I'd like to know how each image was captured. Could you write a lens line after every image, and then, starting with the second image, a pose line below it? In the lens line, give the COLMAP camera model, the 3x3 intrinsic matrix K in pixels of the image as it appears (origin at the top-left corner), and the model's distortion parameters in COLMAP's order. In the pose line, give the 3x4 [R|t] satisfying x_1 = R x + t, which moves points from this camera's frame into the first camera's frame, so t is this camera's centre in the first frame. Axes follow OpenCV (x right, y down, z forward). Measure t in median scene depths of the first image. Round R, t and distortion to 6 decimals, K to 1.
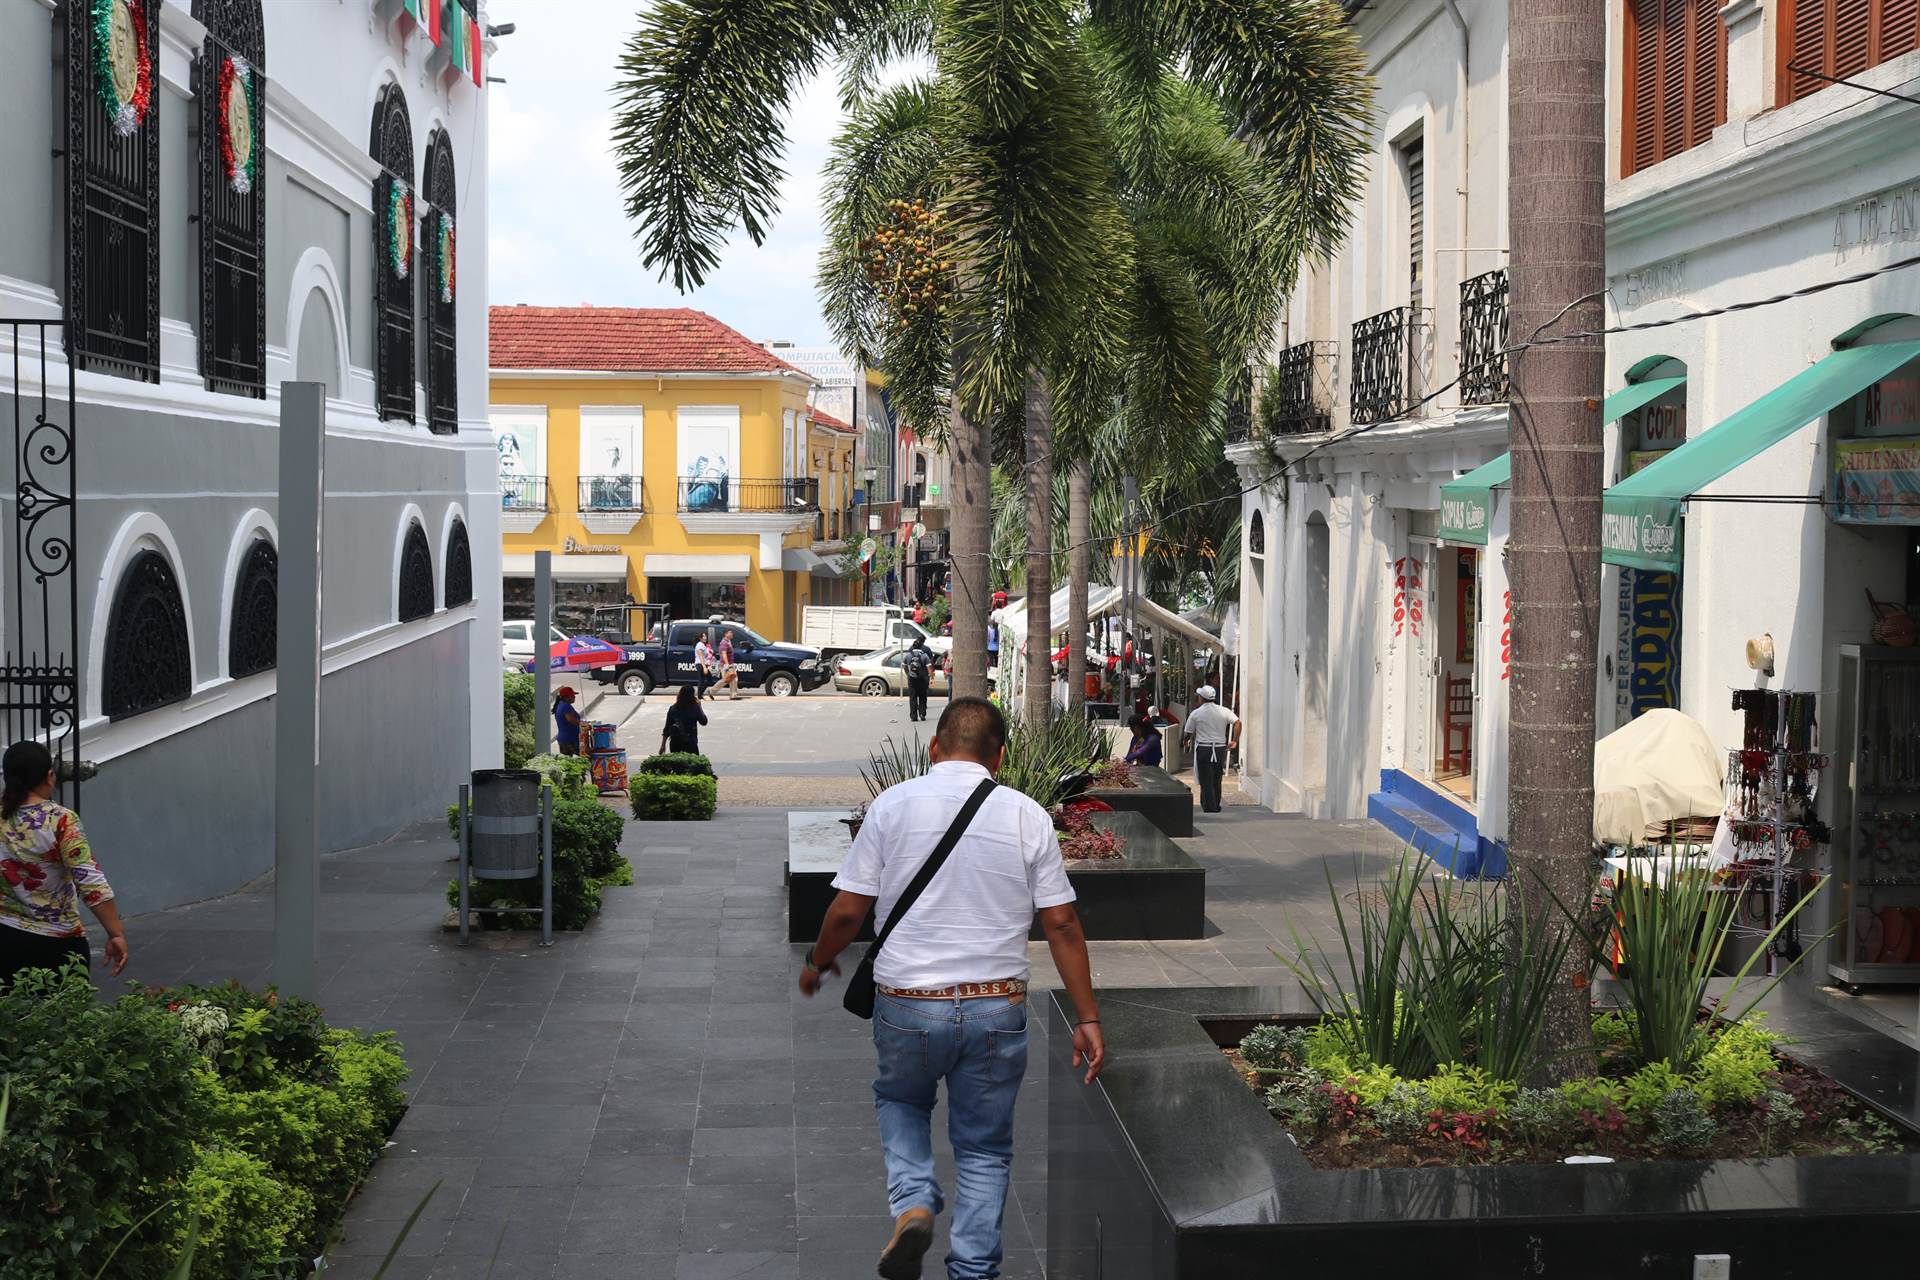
lens RADIAL K [[2404.4, 0, 960.4], [0, 2404.4, 635.2], [0, 0, 1]] dist [-0.010758, 0.000000]
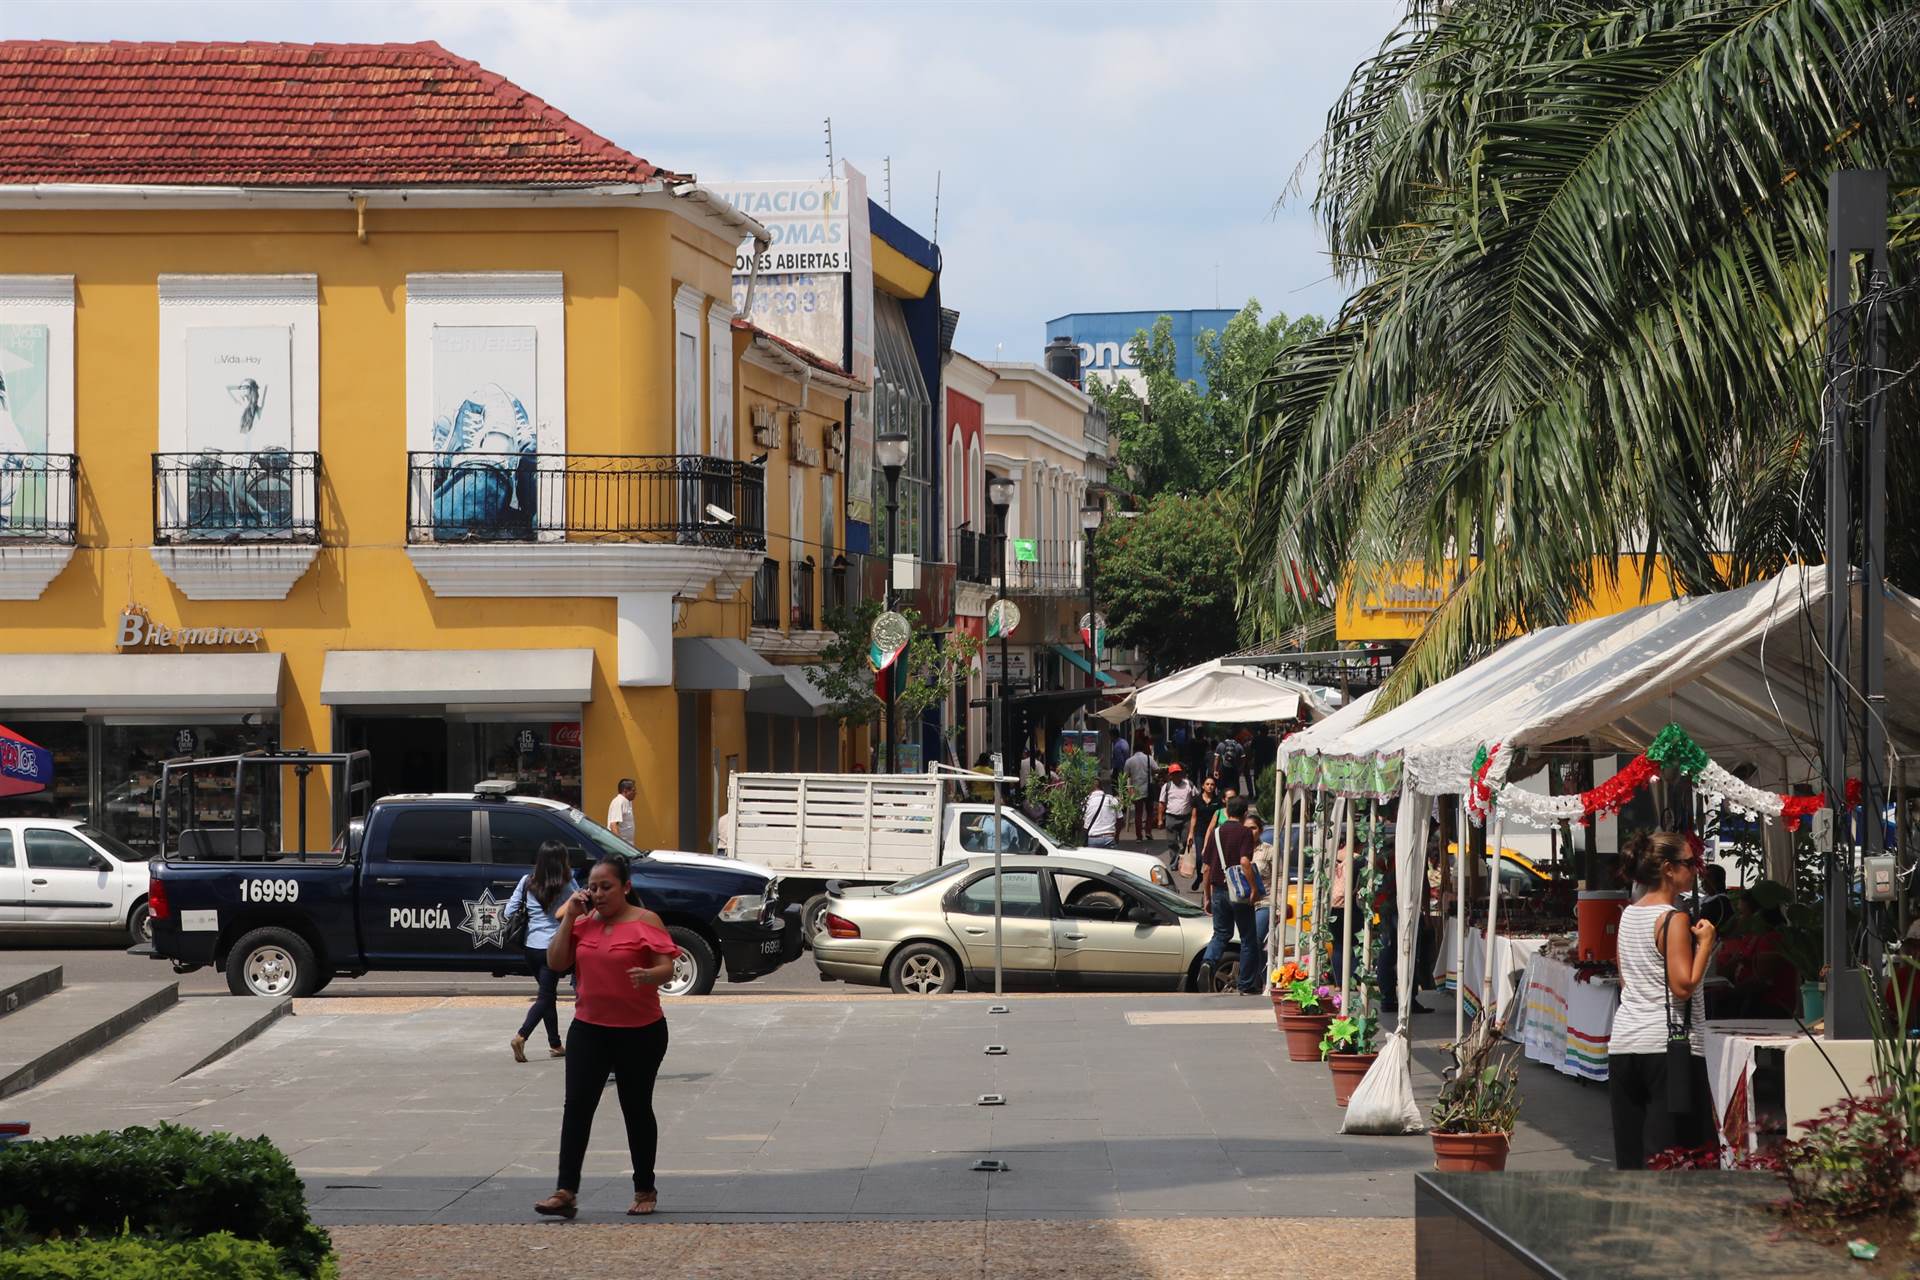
lens RADIAL K [[4981.6, 0, 958.7], [0, 4981.6, 642.2], [0, 0, 1]] dist [0.061215, 0.000000]
pose [[0.999741, -0.012770, -0.018827, -0.012203], [0.011742, 0.998485, -0.053752, 0.010156], [0.019485, 0.053517, 0.998377, 0.186627]]
